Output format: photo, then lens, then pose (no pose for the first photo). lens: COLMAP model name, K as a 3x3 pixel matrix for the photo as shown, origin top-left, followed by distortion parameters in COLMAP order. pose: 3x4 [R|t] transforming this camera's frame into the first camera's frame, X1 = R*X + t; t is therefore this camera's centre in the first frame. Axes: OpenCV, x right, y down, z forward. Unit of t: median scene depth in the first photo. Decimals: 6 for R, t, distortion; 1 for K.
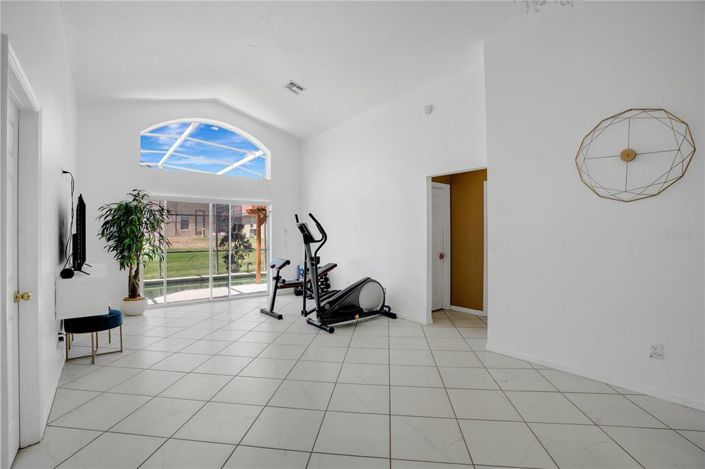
lens RADIAL K [[326.3, 0, 352.5], [0, 326.3, 234.5], [0, 0, 1]] dist [-0.001151, 0.000097]
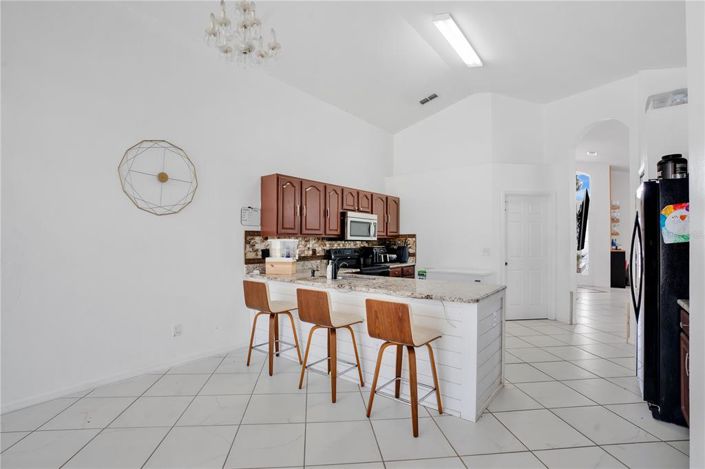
lens RADIAL K [[331.9, 0, 352.5], [0, 331.9, 234.5], [0, 0, 1]] dist [-0.012553, 0.000169]
pose [[-0.209331, 0.019006, 0.977660, -0.267340], [-0.002402, 0.999798, -0.019951, -0.001880], [-0.977842, -0.006524, -0.209243, 0.289102]]
